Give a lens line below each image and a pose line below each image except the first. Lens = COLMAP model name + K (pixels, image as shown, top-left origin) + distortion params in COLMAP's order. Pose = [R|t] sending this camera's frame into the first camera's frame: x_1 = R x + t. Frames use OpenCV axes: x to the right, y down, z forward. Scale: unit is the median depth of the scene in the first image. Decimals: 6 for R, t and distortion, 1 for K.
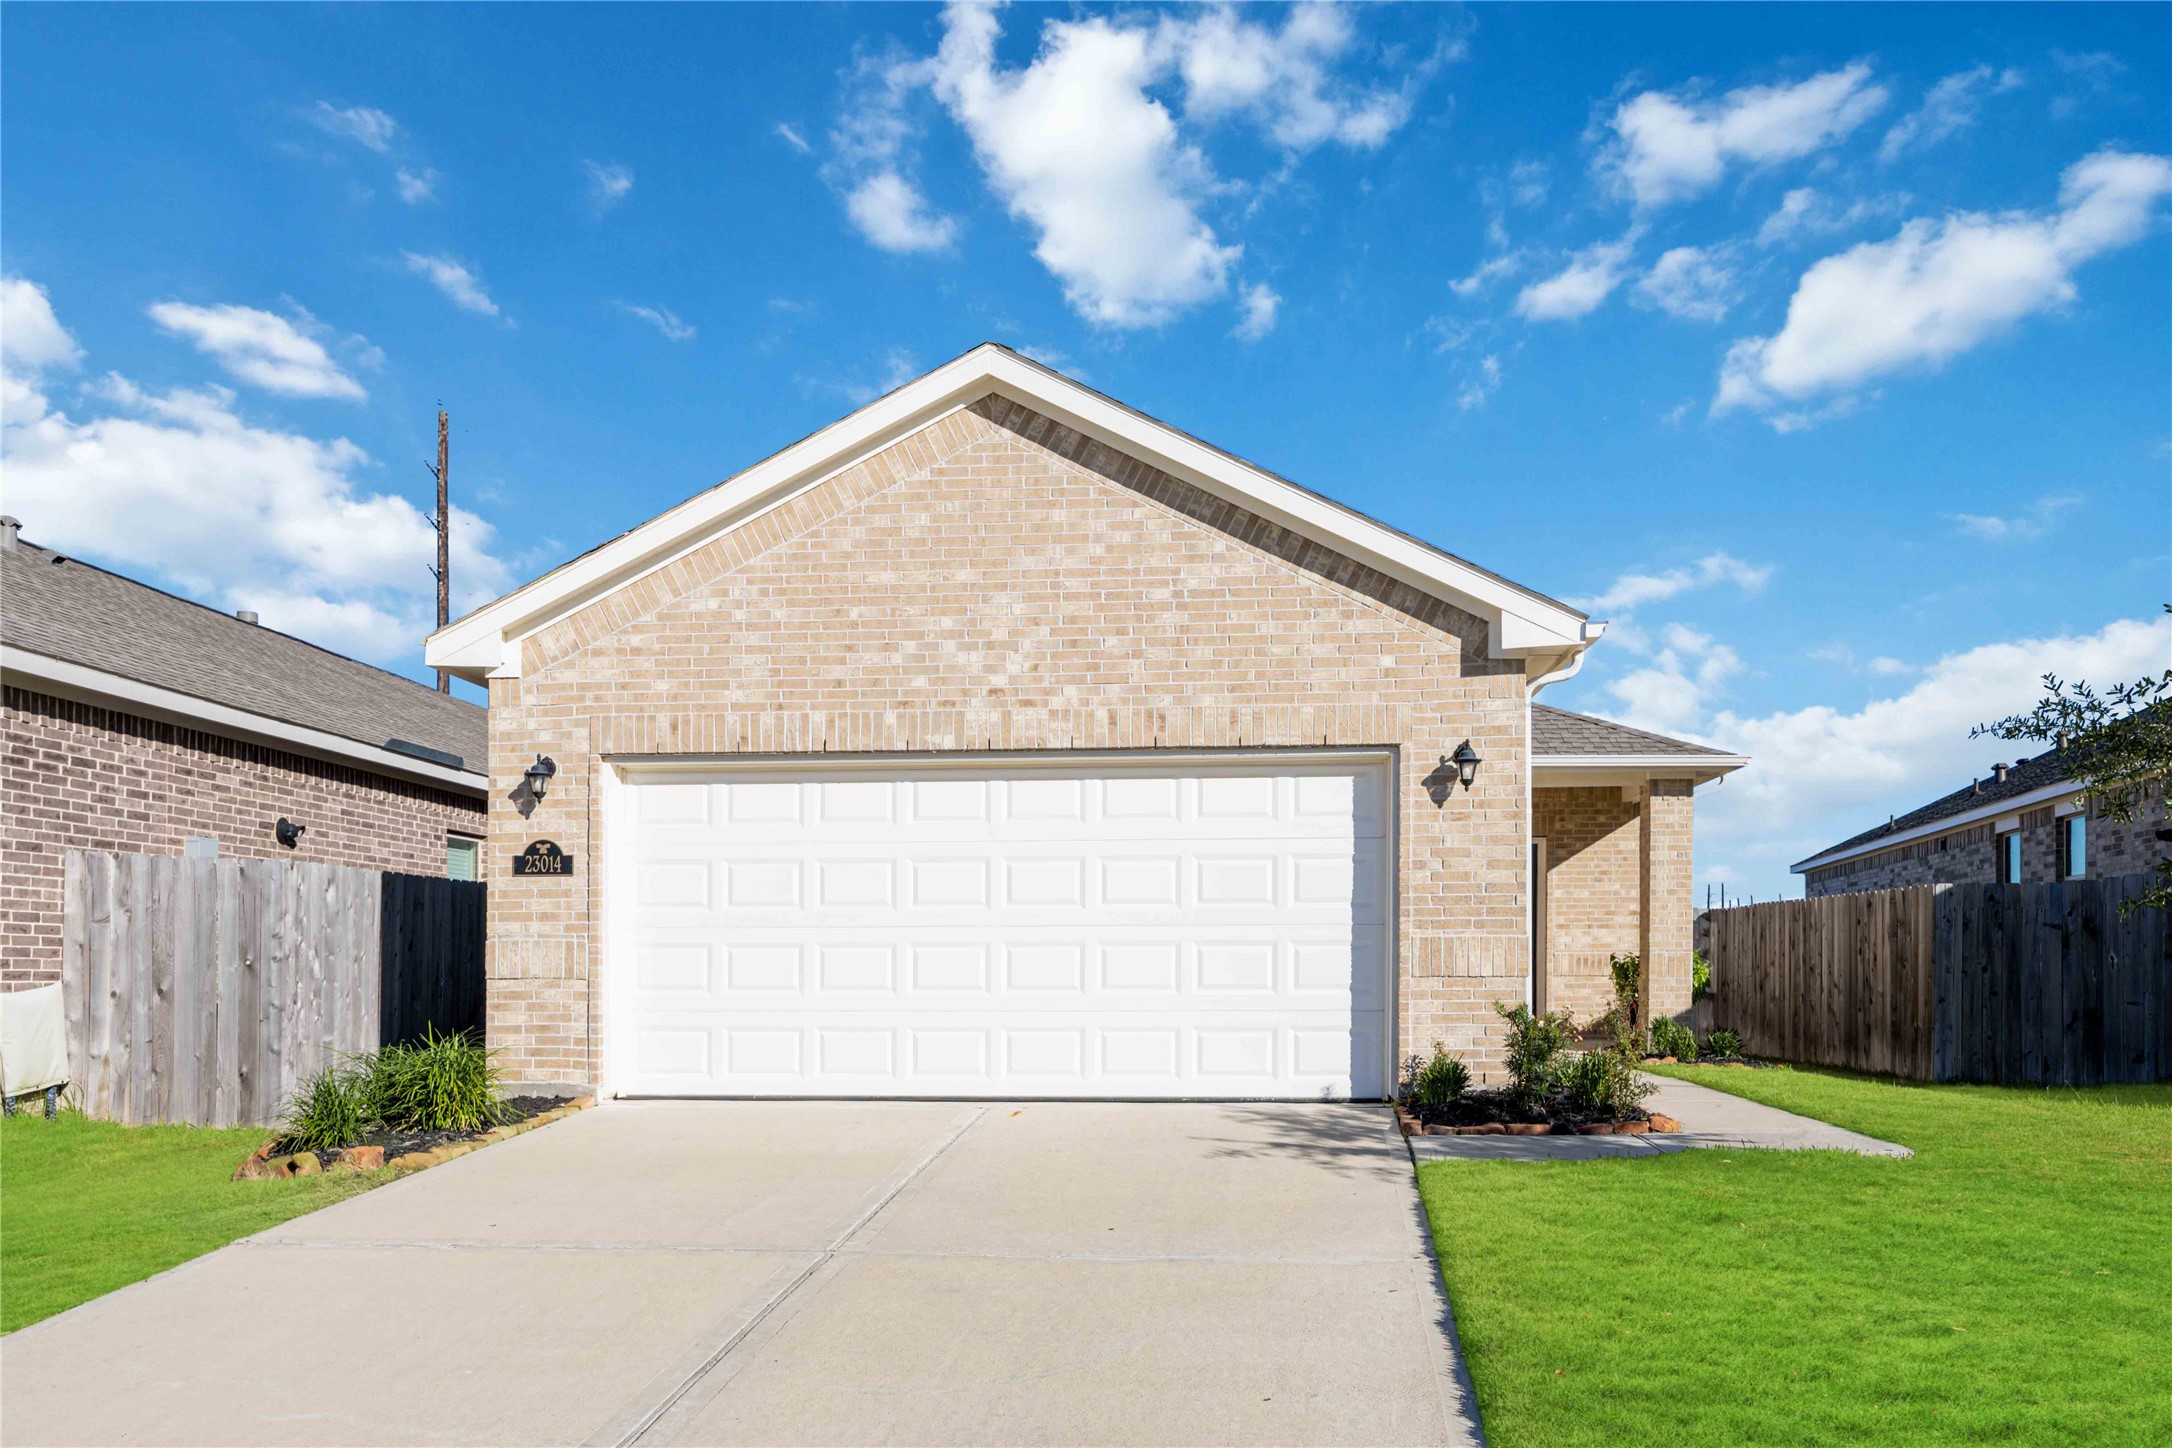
lens RADIAL K [[1498.7, 0, 1109.8], [0, 1498.7, 1002.6], [0, 0, 1]] dist [-0.005817, 0.000198]
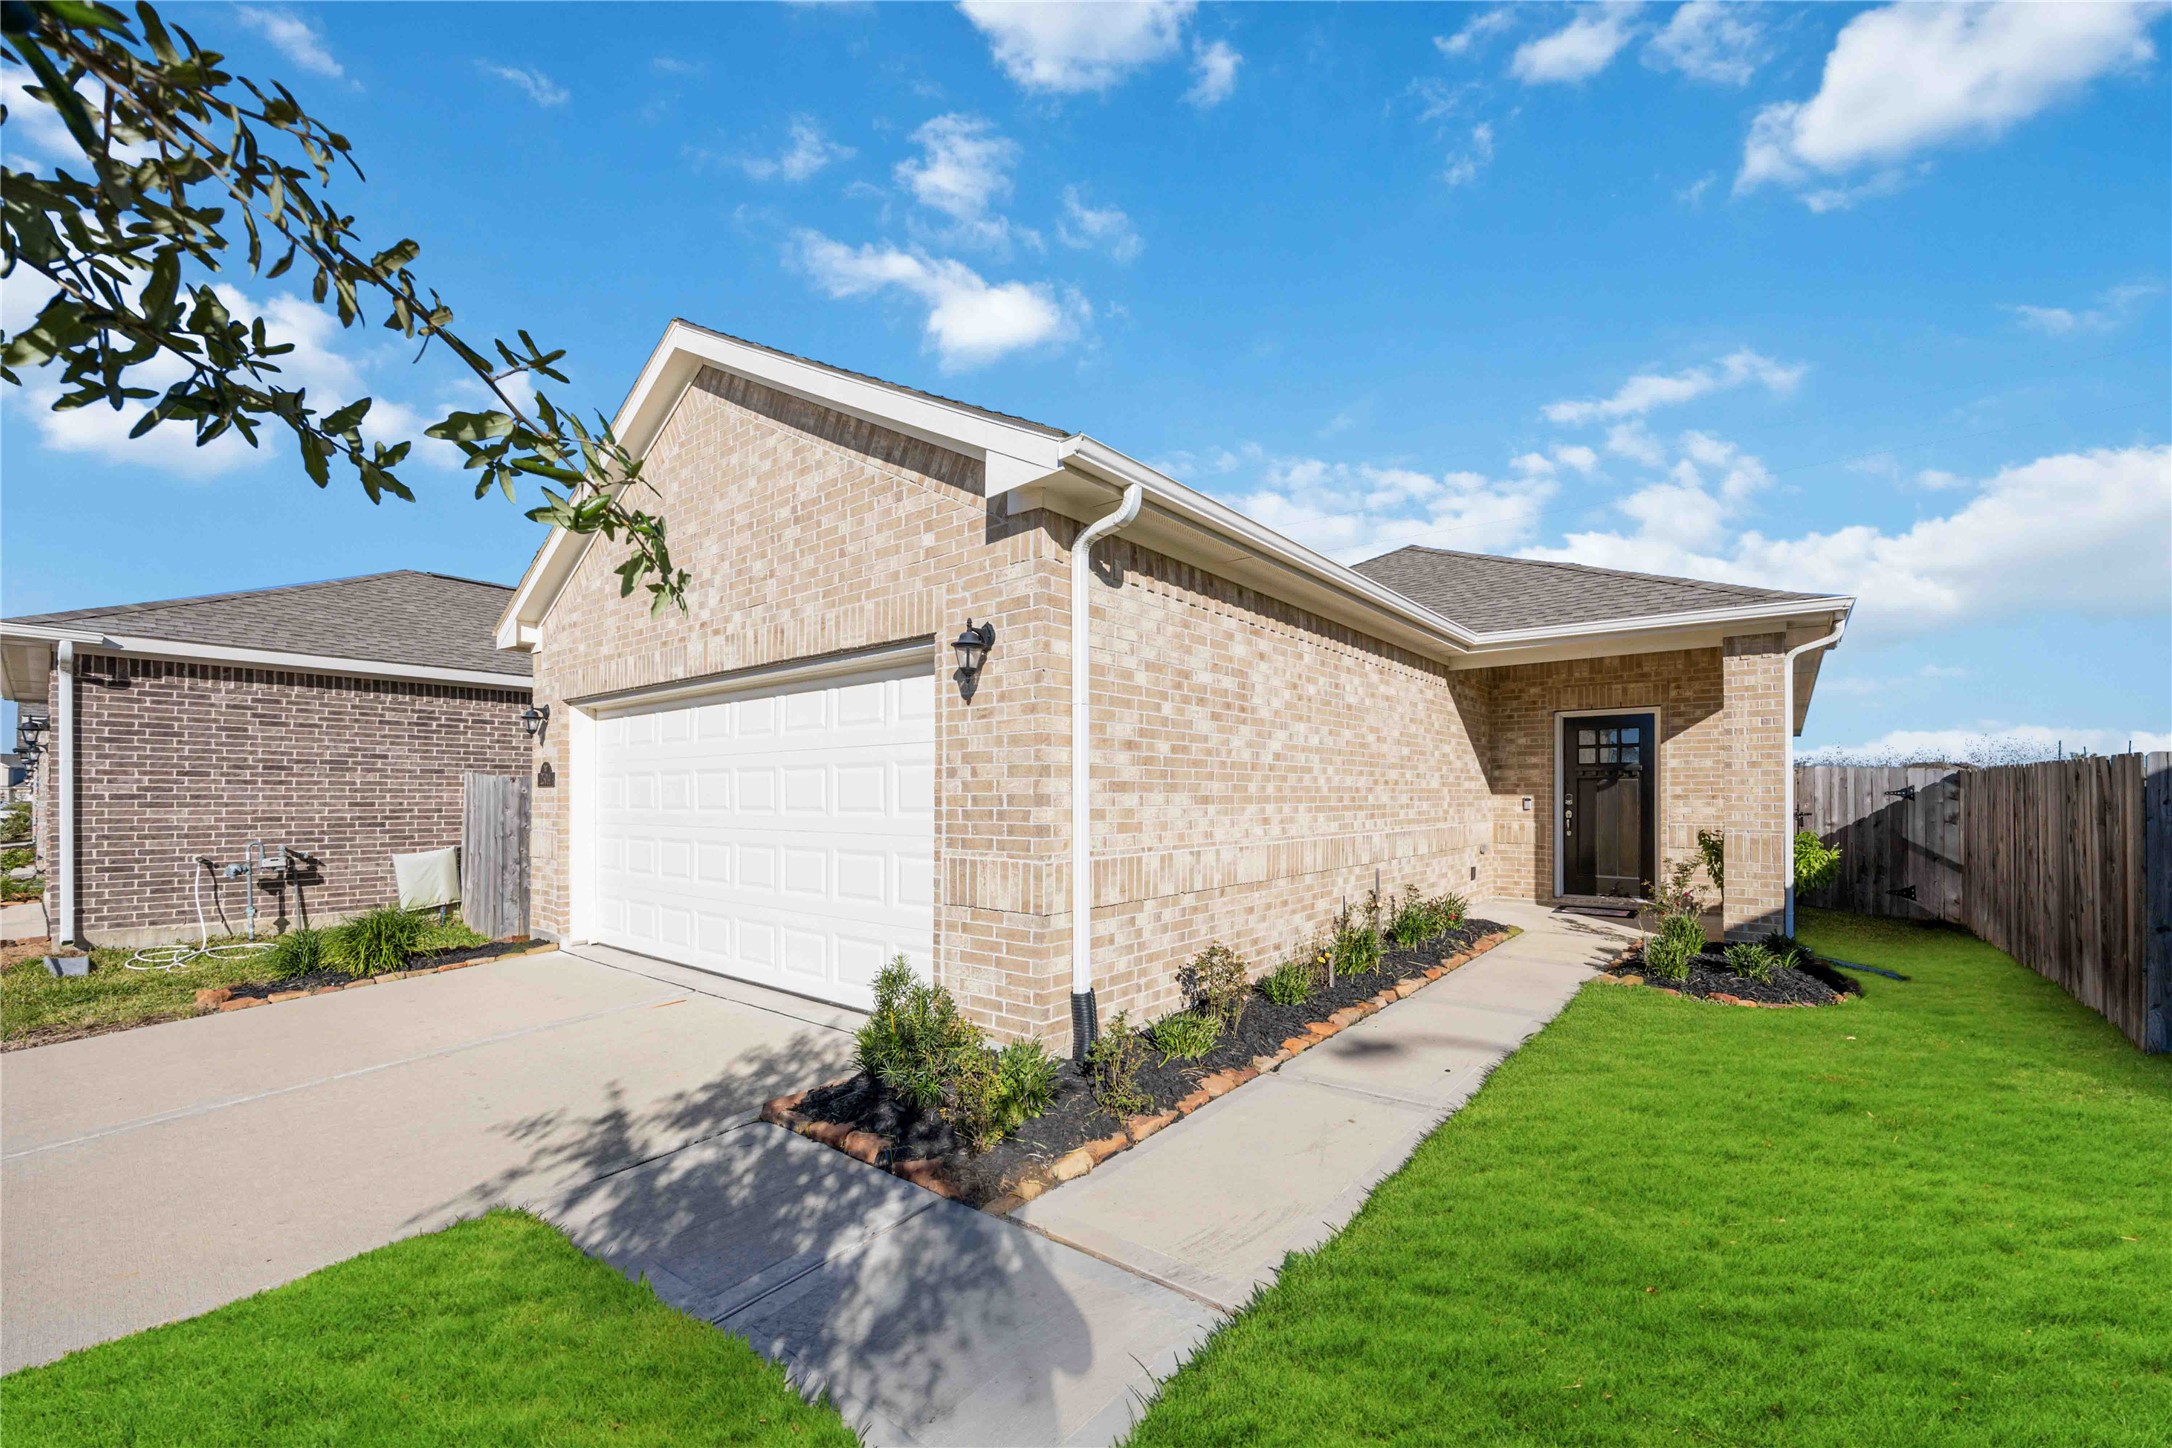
lens RADIAL K [[842.5, 0, 1102.7], [0, 842.5, 794.3], [0, 0, 1]] dist [-0.002680, 0.000282]
pose [[0.841647, -0.003270, -0.540018, 0.320664], [-0.010122, 0.999710, -0.021830, -0.041945], [0.539933, 0.023839, 0.841371, 0.386201]]
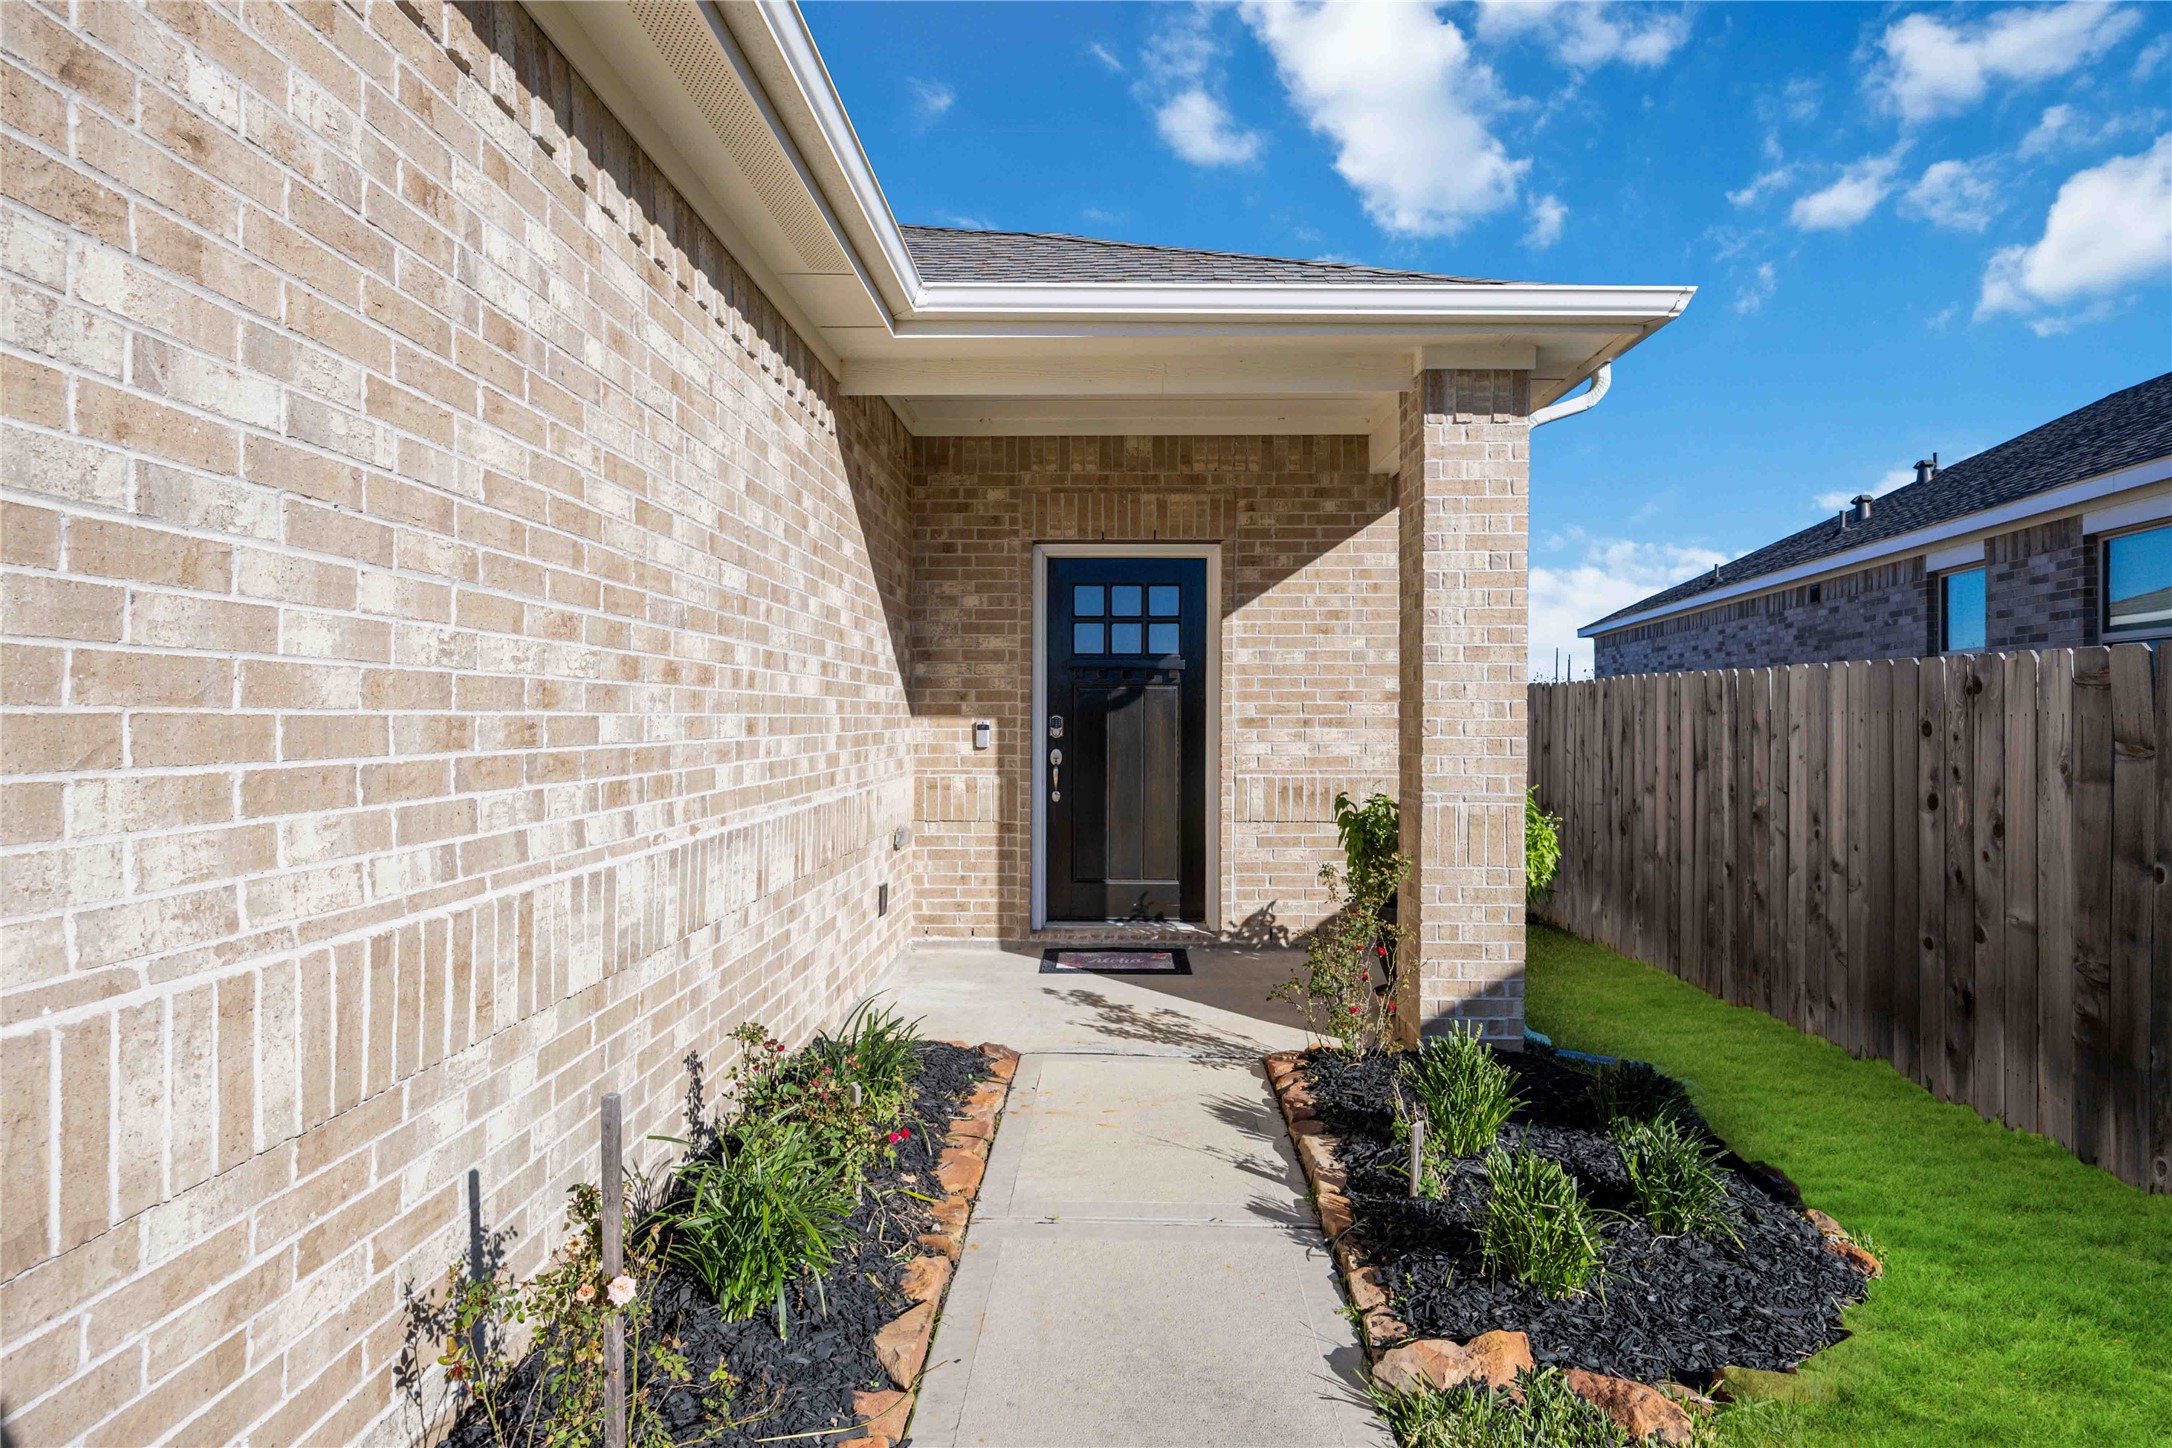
lens RADIAL K [[1210.0, 0, 1088.2], [0, 1210.0, 735.6], [0, 0, 1]] dist [0.007755, -0.000167]
pose [[0.997347, 0.001472, 0.072775, 0.248549], [-0.000911, 0.999970, -0.007738, -0.049198], [-0.072785, 0.007651, 0.997318, 0.685734]]
